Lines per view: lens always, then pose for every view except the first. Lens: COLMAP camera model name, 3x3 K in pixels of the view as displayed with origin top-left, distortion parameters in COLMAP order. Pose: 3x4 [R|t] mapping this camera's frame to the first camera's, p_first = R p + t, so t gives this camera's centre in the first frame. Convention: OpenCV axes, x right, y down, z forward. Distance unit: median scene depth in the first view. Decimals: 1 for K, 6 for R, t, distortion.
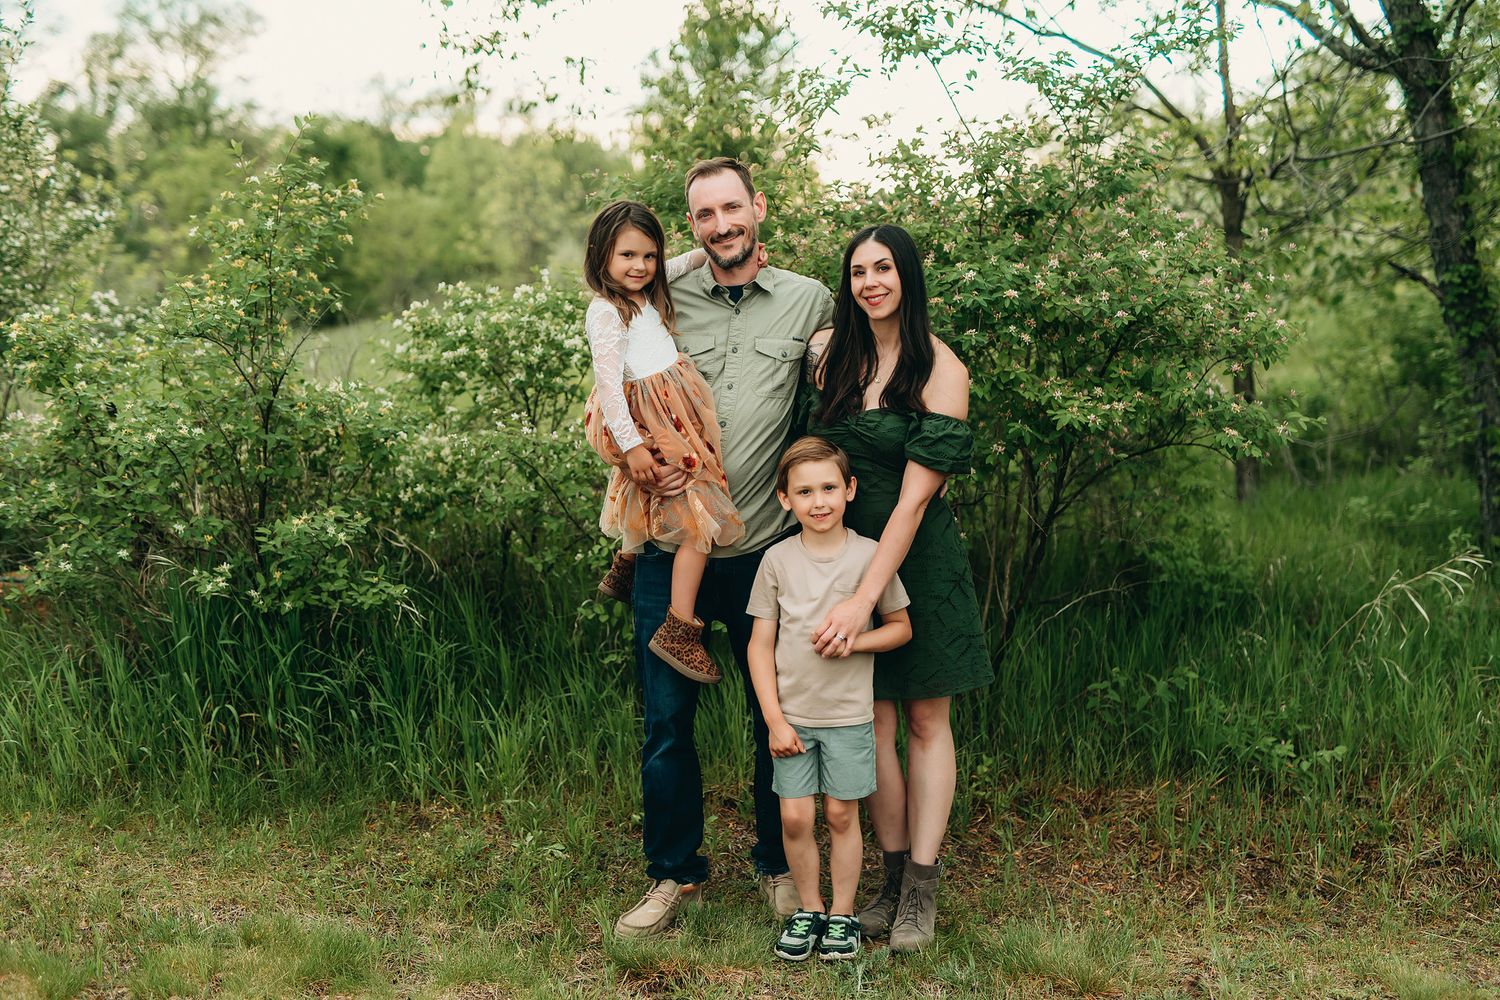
lens RADIAL K [[2113.0, 0, 750.0], [0, 2113.0, 500.0], [0, 0, 1]] dist [0.017282, -0.054734]
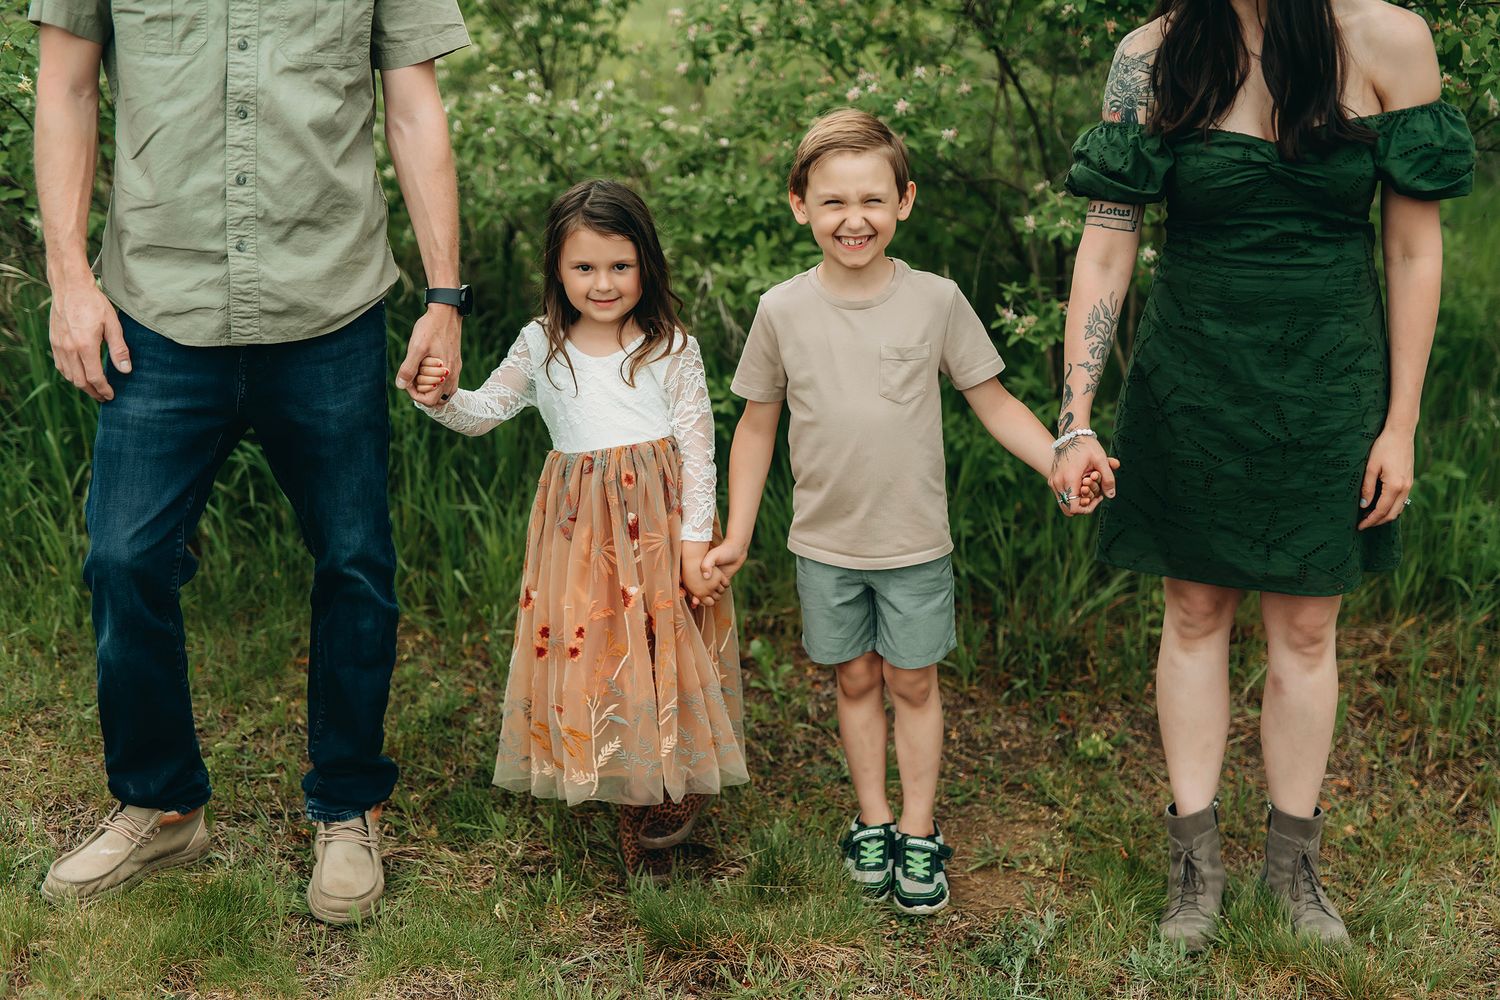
lens RADIAL K [[2131.7, 0, 787.4], [0, 2131.7, 461.4], [0, 0, 1]] dist [0.013348, -0.045642]
pose [[0.999529, 0.030622, 0.002082, -0.018971], [-0.030603, 0.989133, 0.143800, -0.018120], [0.002344, -0.143796, 0.989605, 0.279248]]
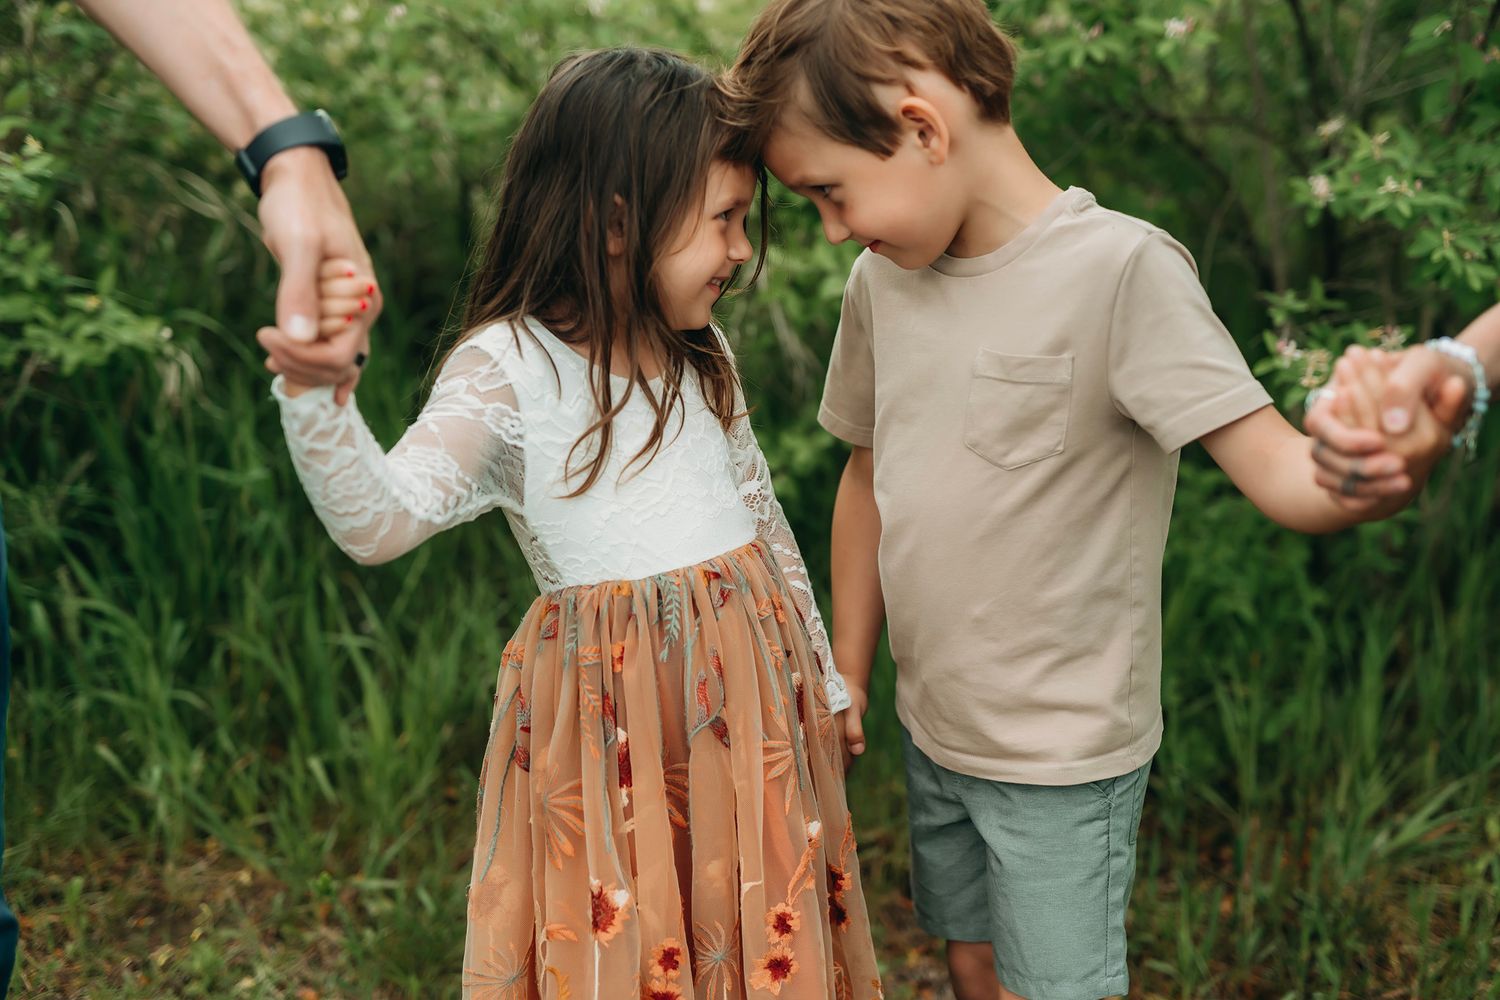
lens RADIAL K [[2113.0, 0, 750.0], [0, 2113.0, 500.0], [0, 0, 1]] dist [0.017282, -0.054734]
pose [[0.997357, 0.061100, -0.039319, -0.028184], [-0.053856, 0.984919, 0.164421, 0.000391], [0.048772, -0.161868, 0.985606, 0.571324]]
